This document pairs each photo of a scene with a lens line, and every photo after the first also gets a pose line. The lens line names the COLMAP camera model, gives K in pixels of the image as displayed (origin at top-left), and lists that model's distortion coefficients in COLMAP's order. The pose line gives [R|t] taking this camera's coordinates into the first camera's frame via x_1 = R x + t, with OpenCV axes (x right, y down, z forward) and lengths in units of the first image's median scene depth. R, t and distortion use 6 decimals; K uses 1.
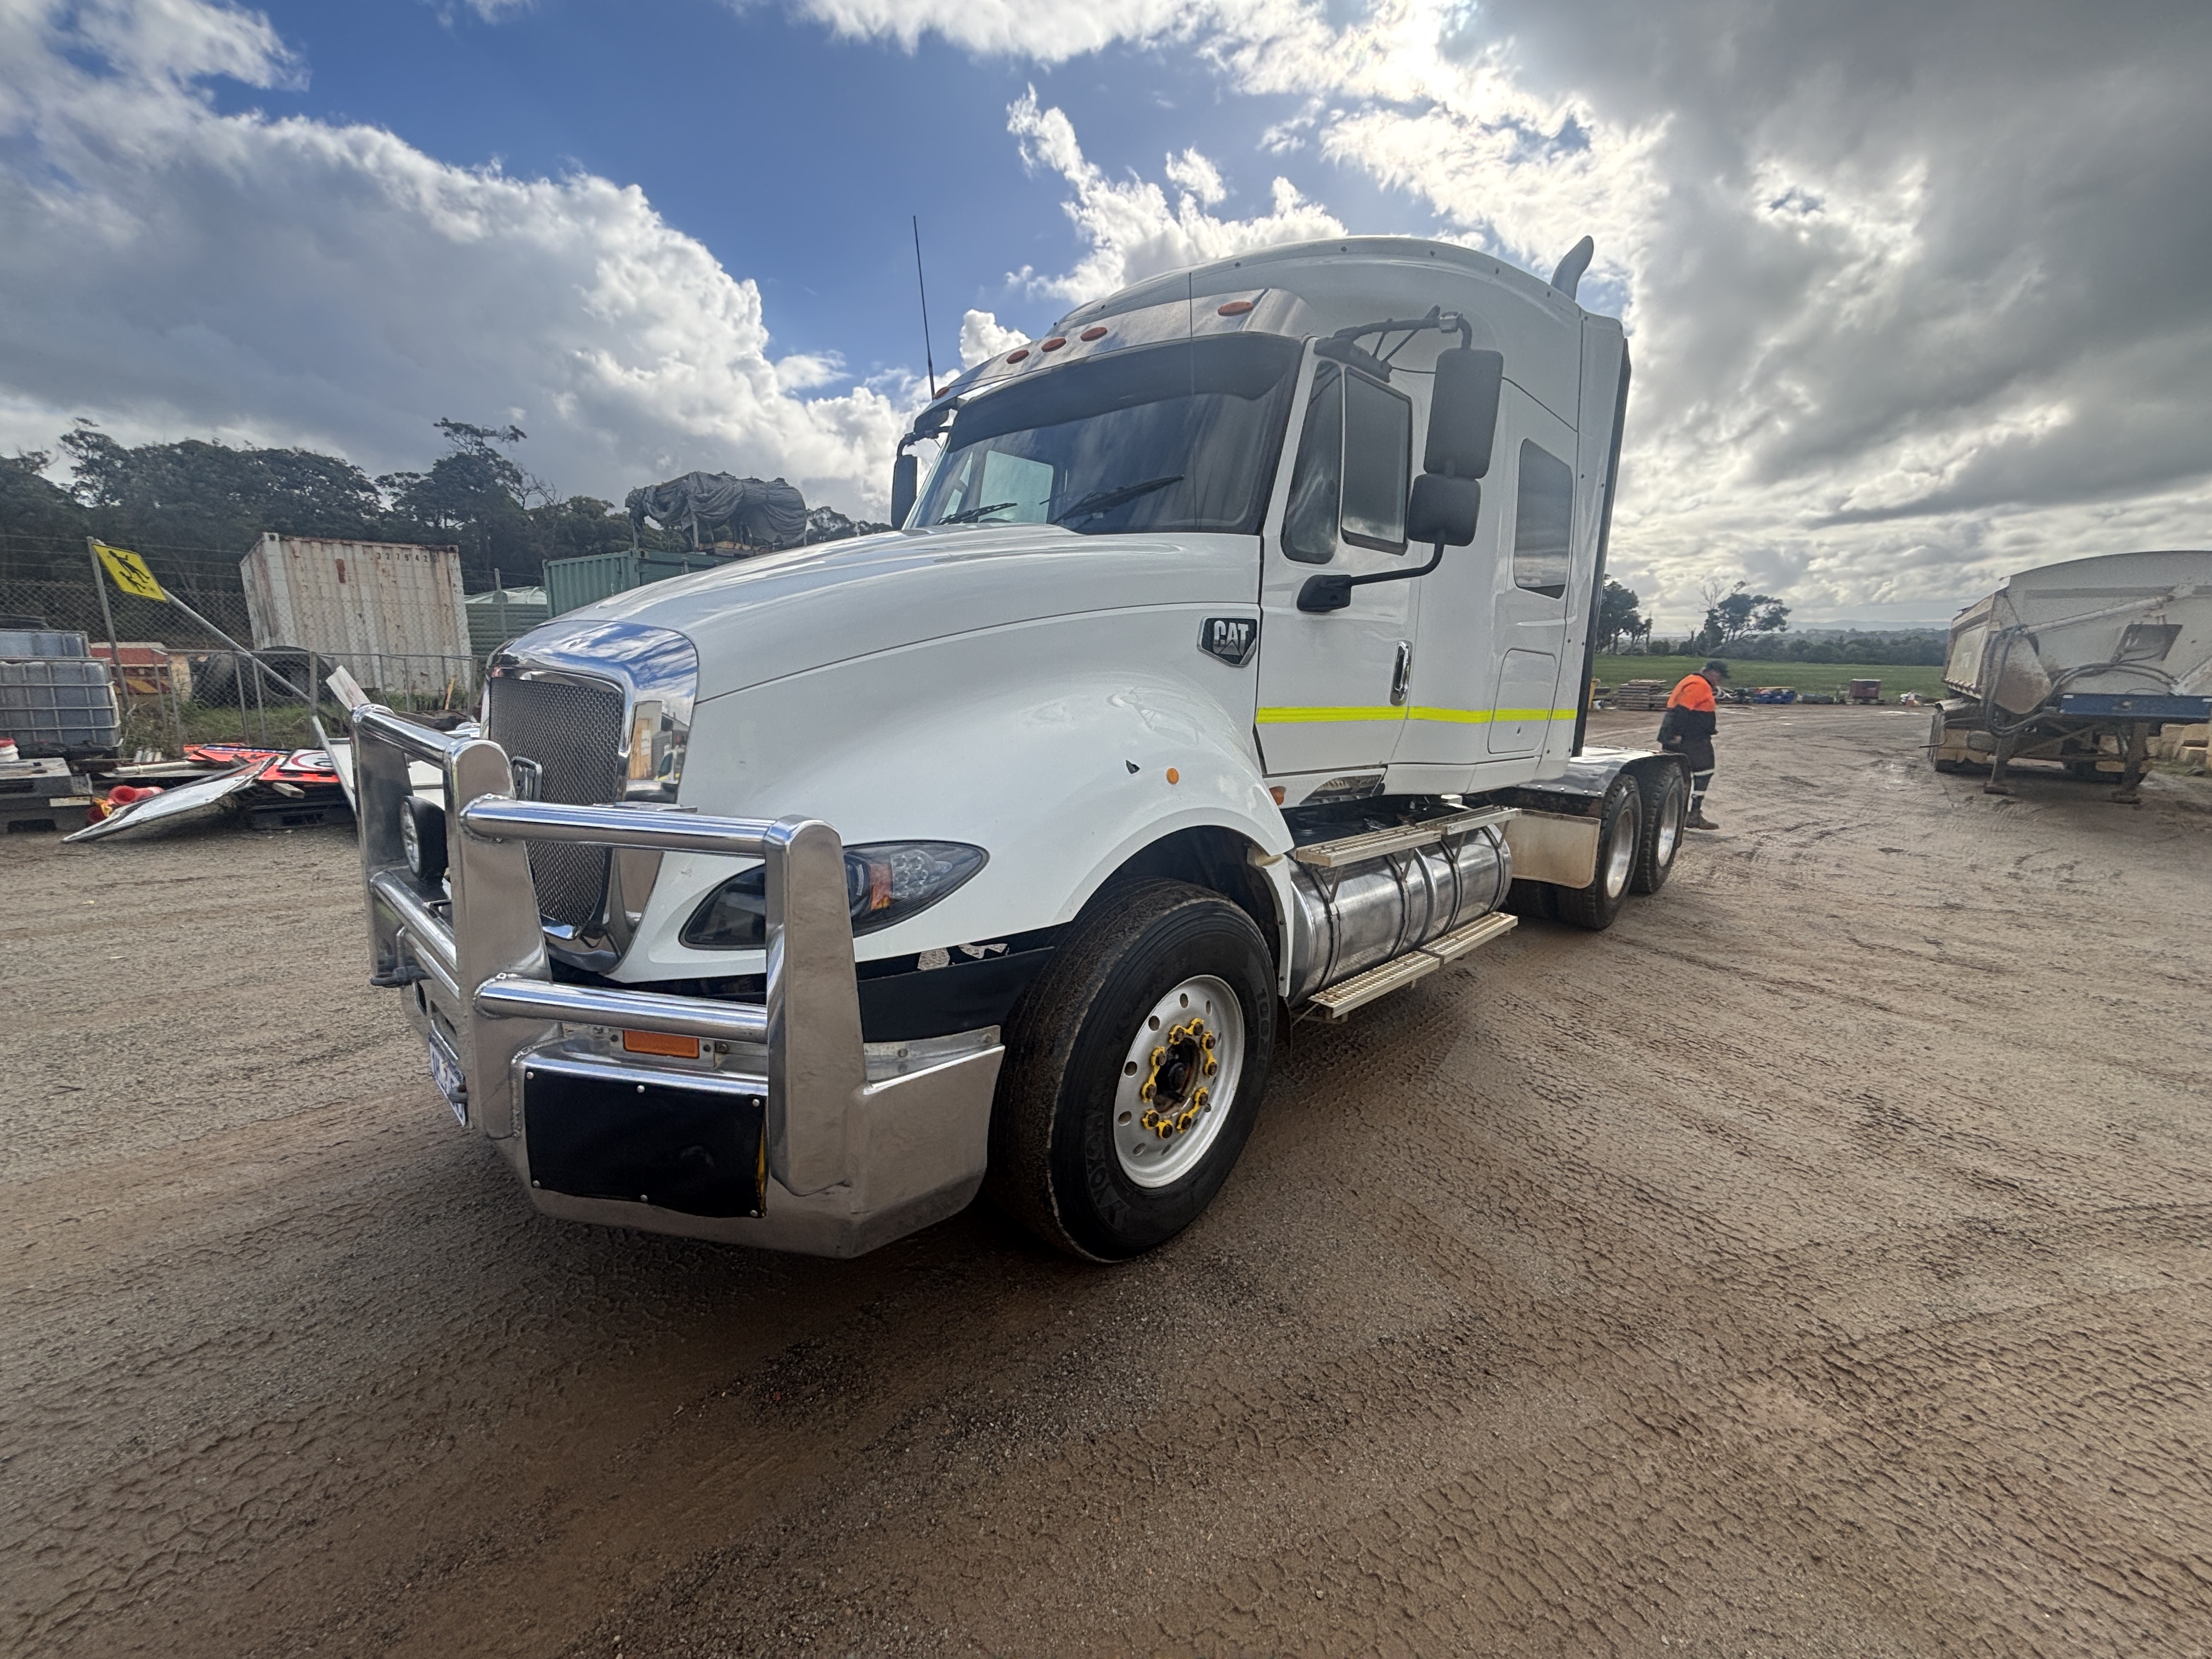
lens RADIAL K [[892.8, 0, 1103.8], [0, 892.8, 829.2], [0, 0, 1]] dist [-0.000351, 0.000379]
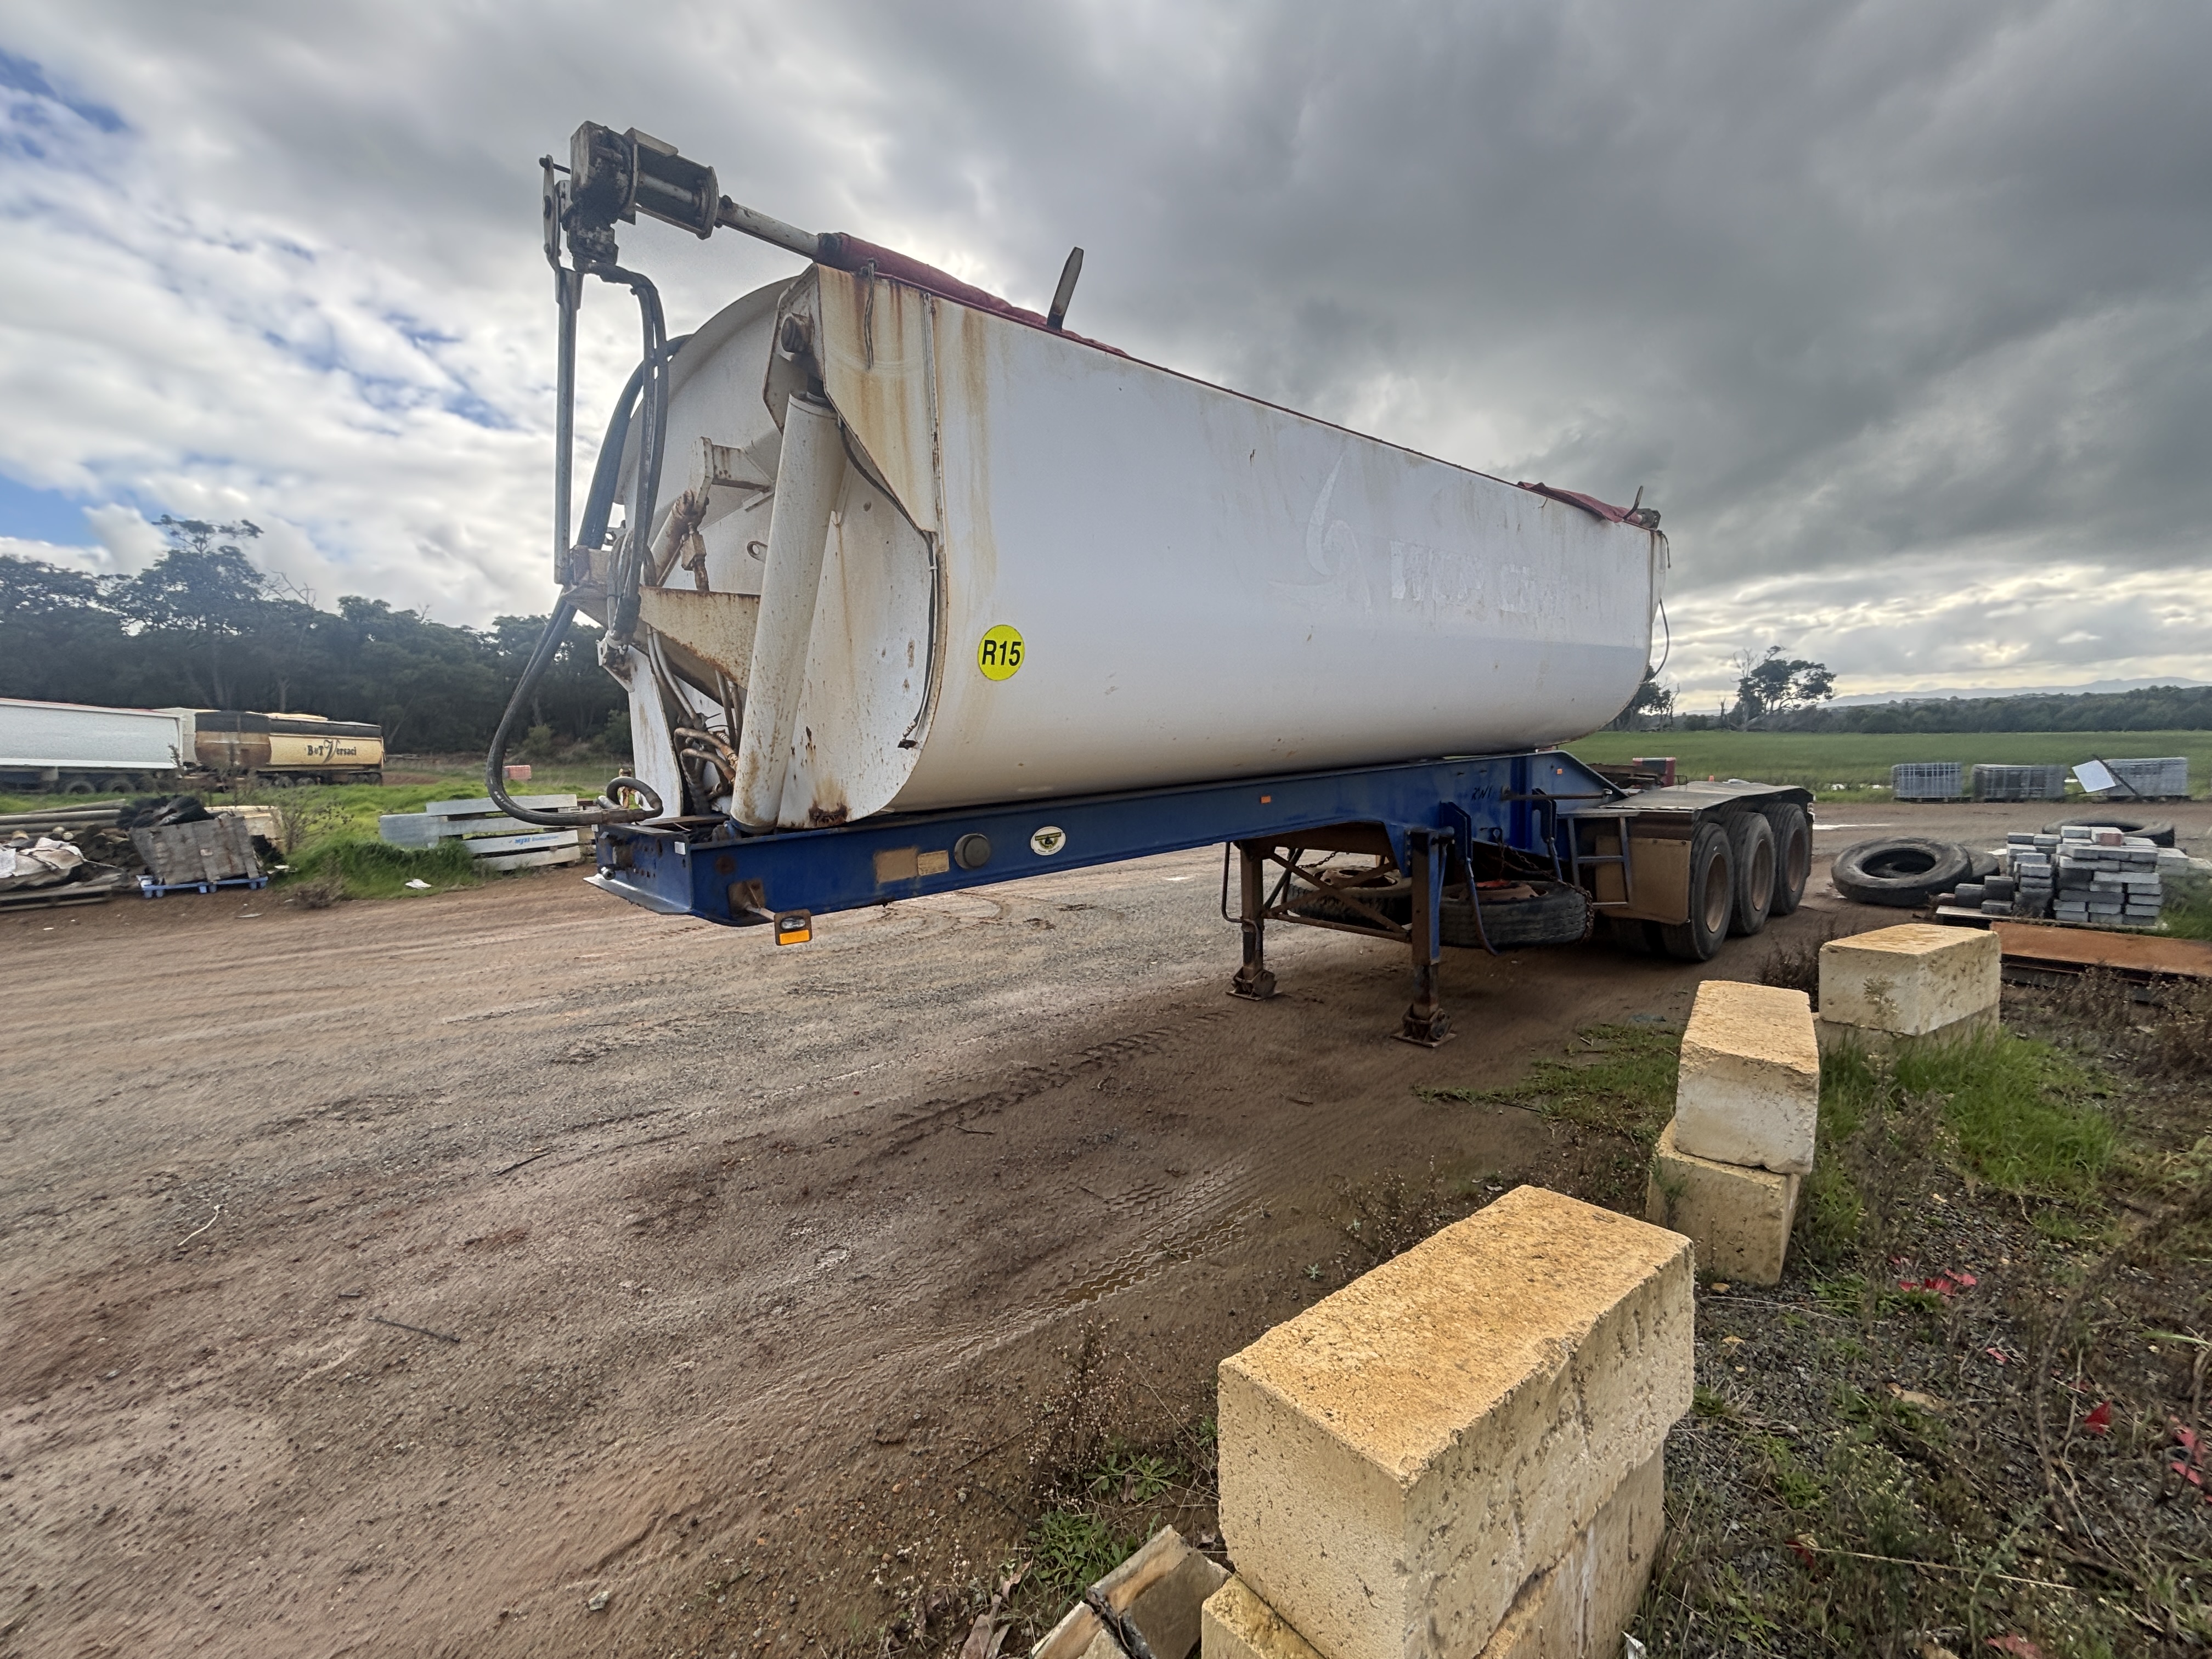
lens RADIAL K [[892.8, 0, 1103.8], [0, 892.8, 829.2], [0, 0, 1]] dist [-0.000351, 0.000379]
pose [[0.996873, -0.023384, -0.075487, 2.334429], [0.015512, 0.994536, -0.103231, -0.293881], [0.077488, 0.101738, 0.991789, 1.753675]]
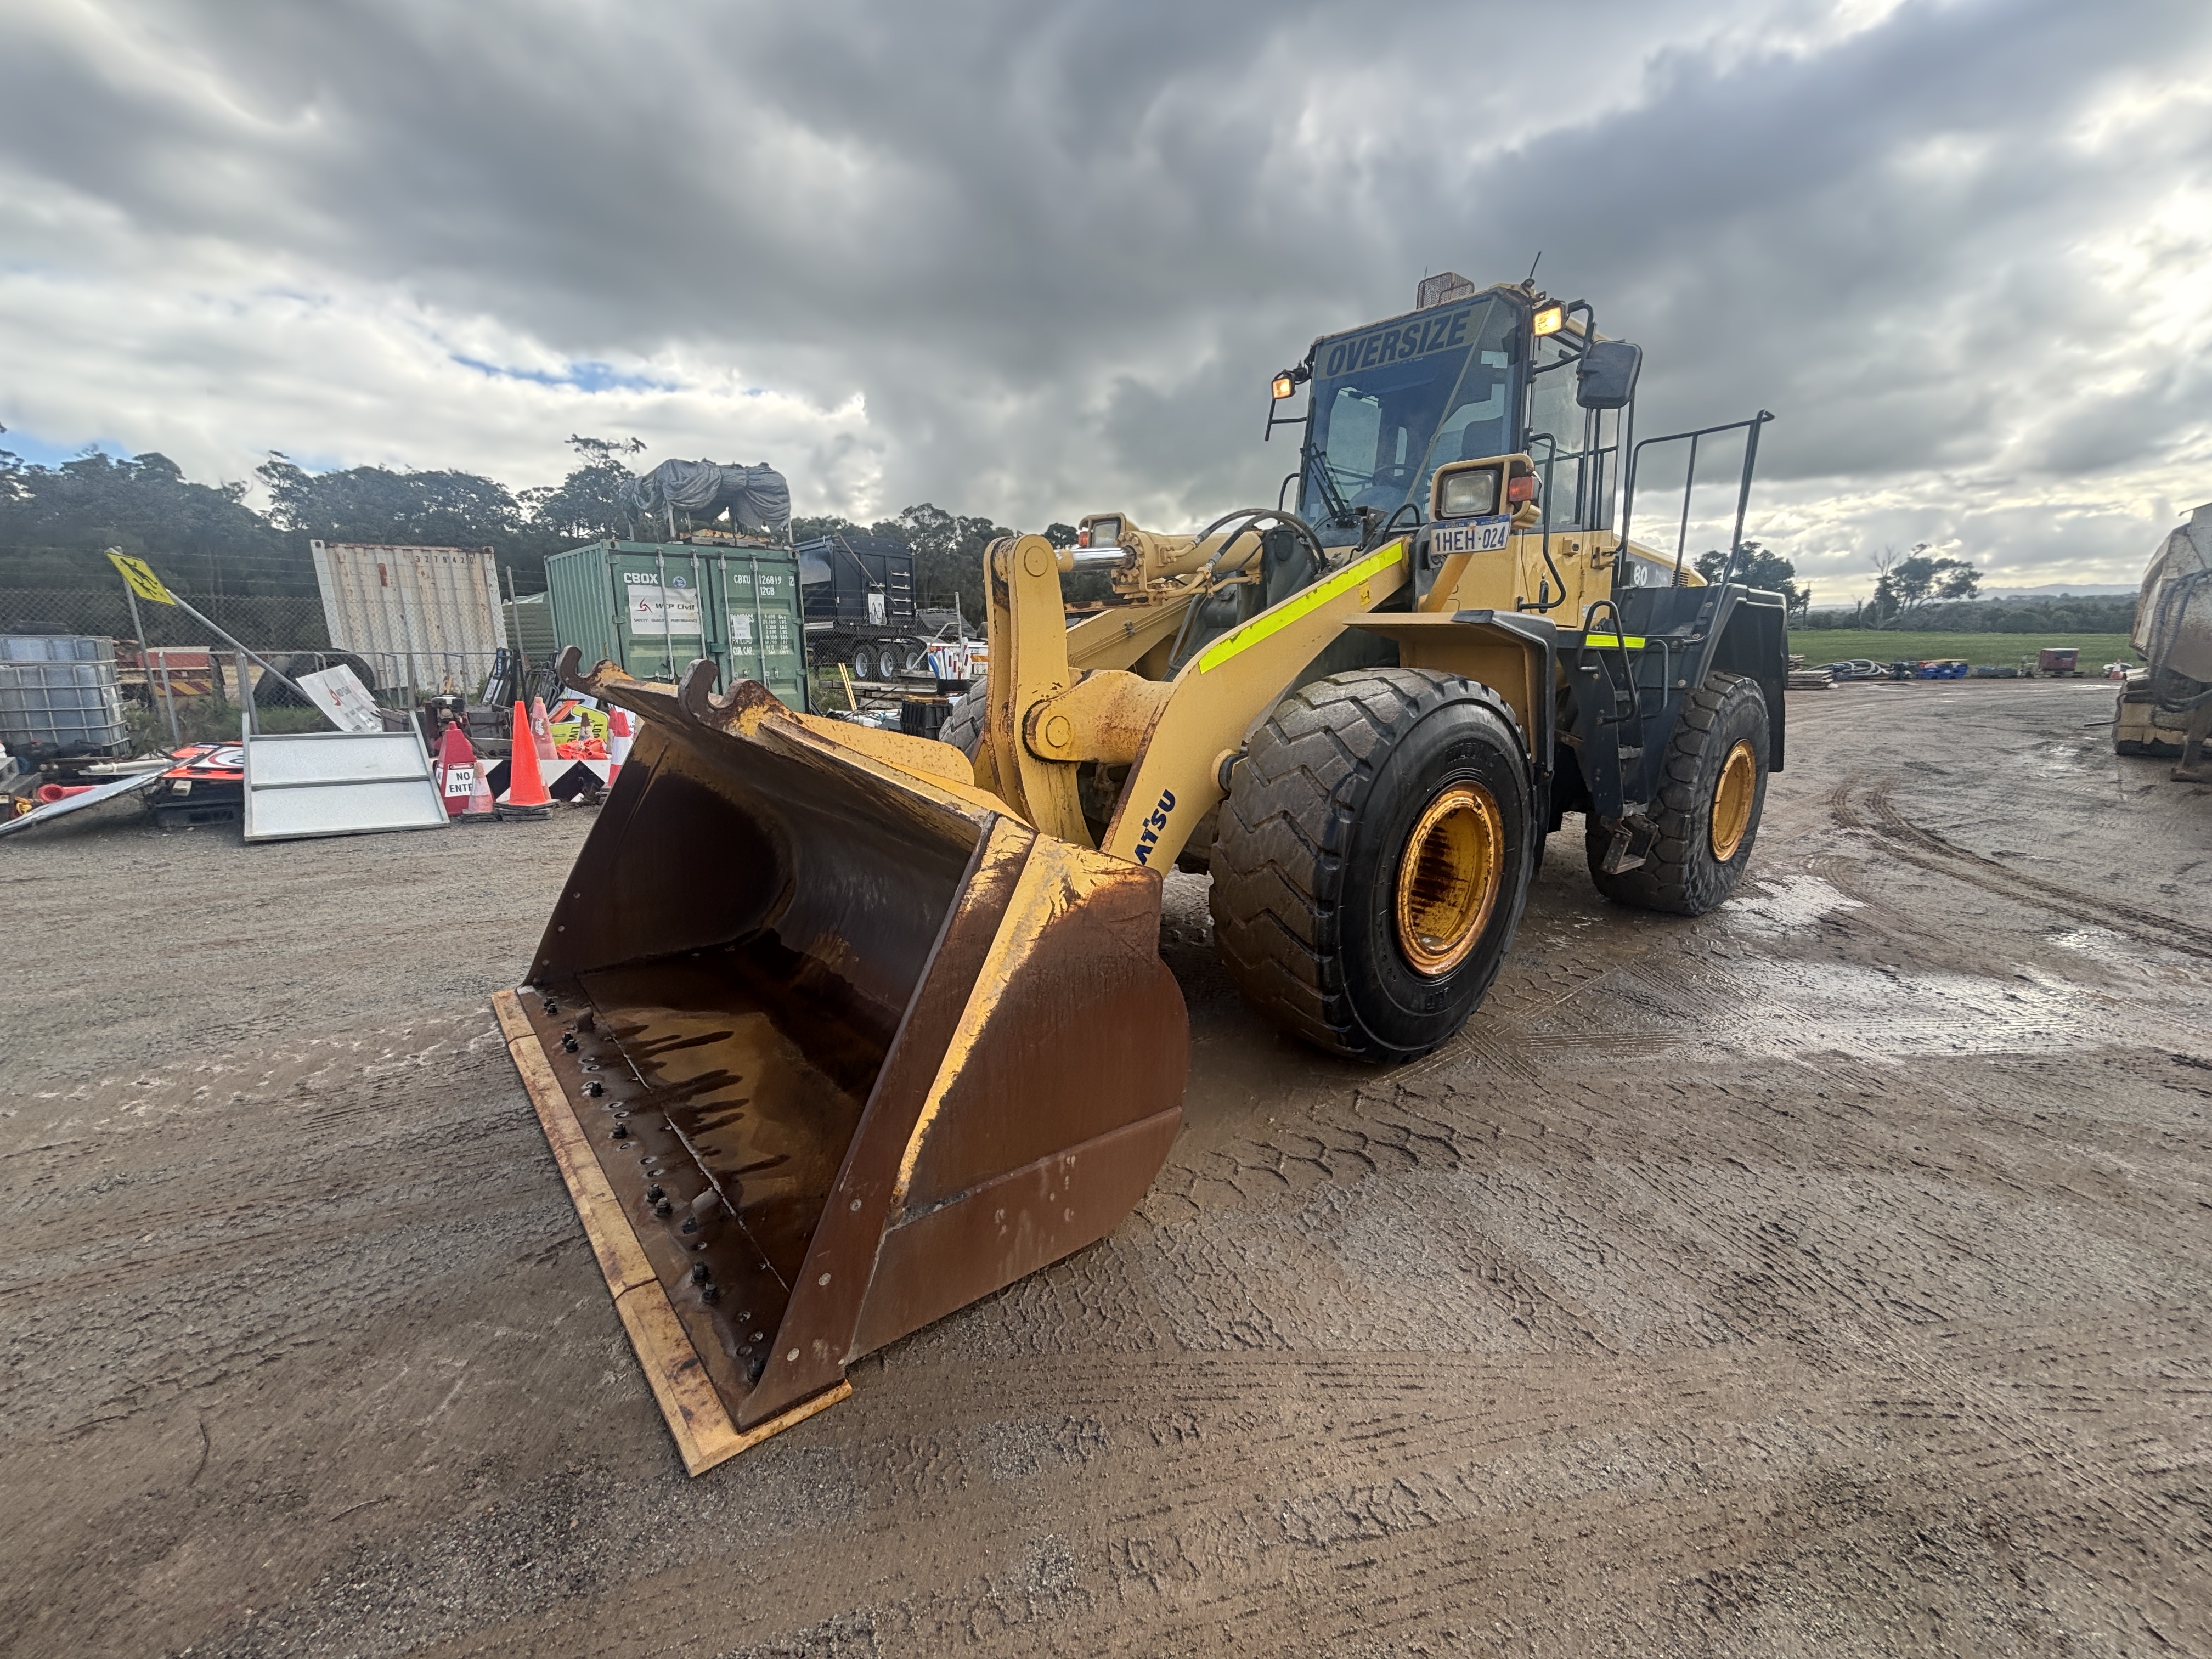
lens RADIAL K [[896.7, 0, 1102.5], [0, 896.7, 825.0], [0, 0, 1]] dist [-0.001323, 0.000609]
pose [[0.992613, 0.001558, -0.121316, 0.146523], [-0.000781, 0.999979, 0.006452, -0.006107], [0.121323, -0.006310, 0.992593, 0.086714]]
